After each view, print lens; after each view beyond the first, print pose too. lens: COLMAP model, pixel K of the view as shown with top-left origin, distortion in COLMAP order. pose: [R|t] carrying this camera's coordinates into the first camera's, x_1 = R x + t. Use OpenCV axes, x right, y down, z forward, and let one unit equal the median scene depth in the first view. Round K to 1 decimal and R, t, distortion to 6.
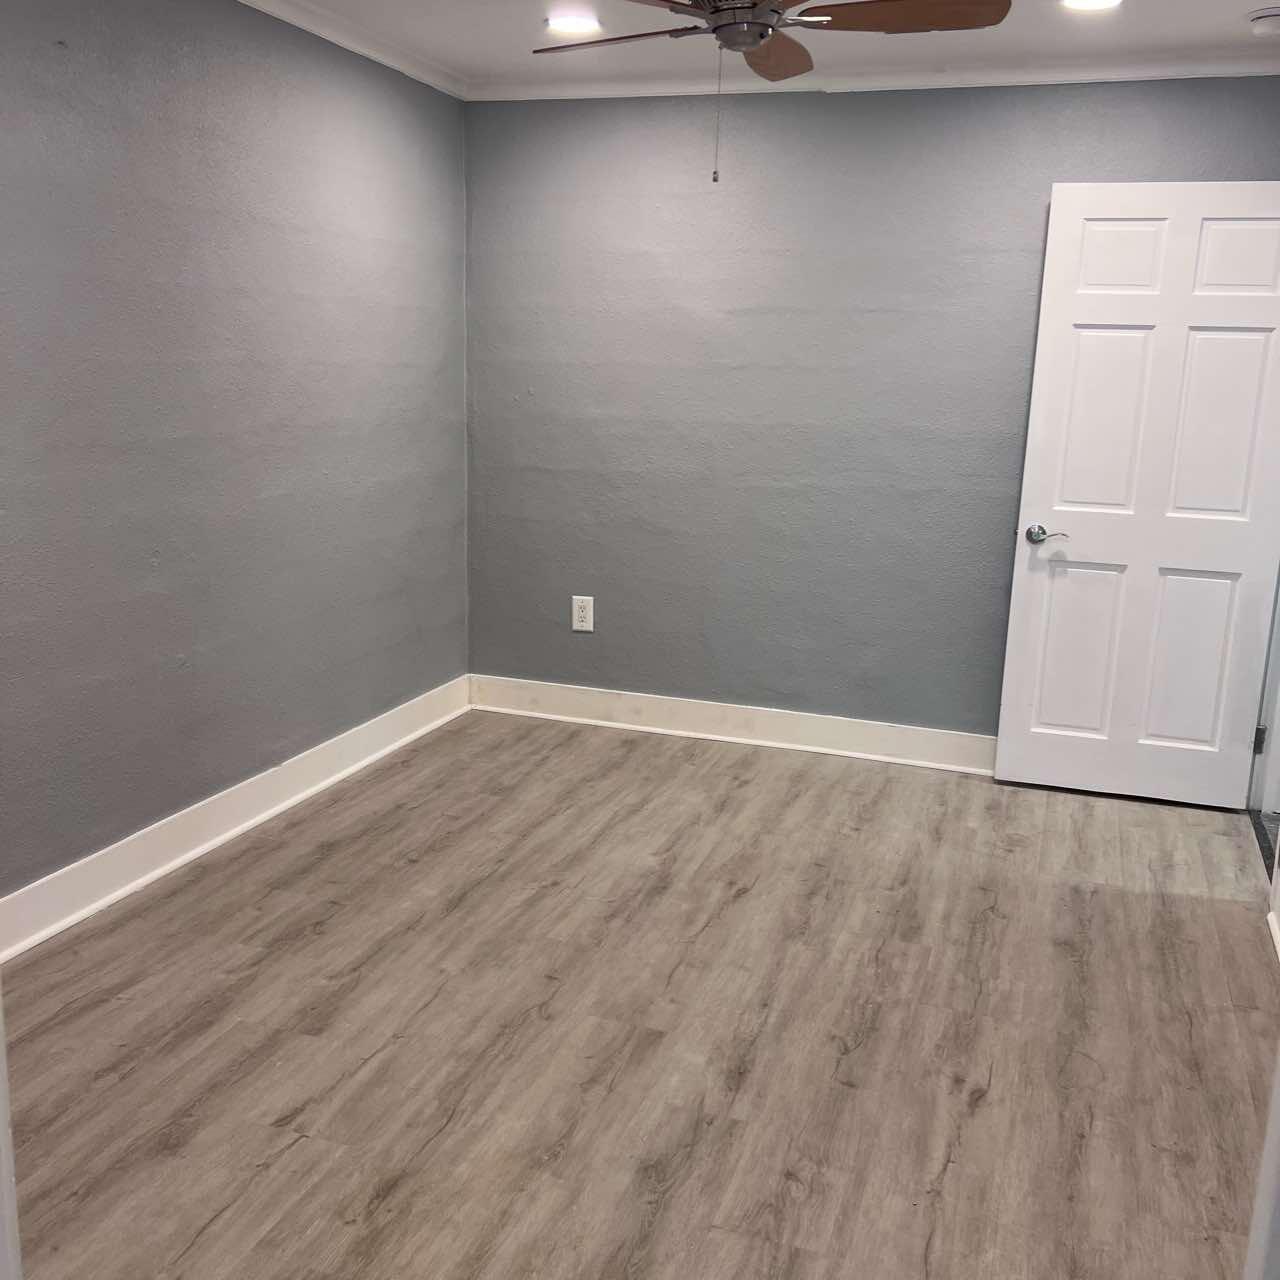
lens RADIAL K [[1256.5, 0, 640.0], [0, 1256.5, 640.0], [0, 0, 1]] dist [0.122792, -0.269286]
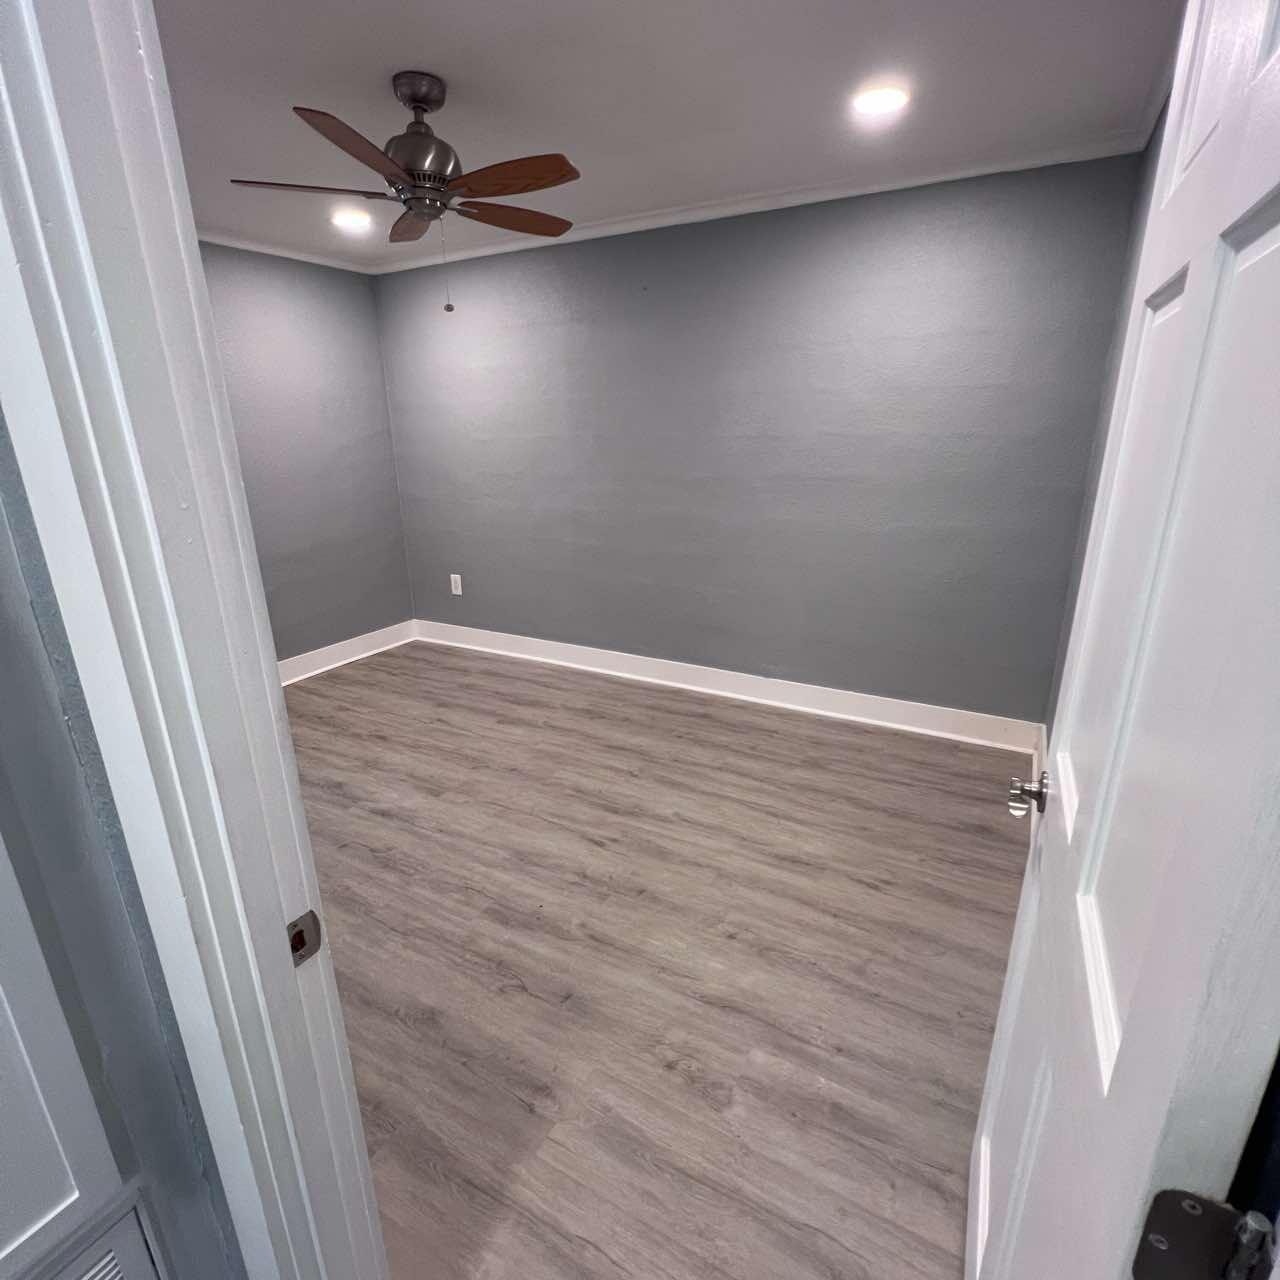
lens RADIAL K [[674.3, 0, 637.4], [0, 674.3, 638.0], [0, 0, 1]] dist [0.002142, 0.000889]
pose [[-0.170374, 0.273292, -0.946723, 0.660150], [-0.206783, 0.929461, 0.305522, -0.215400], [0.963438, 0.247819, -0.101844, 1.028692]]
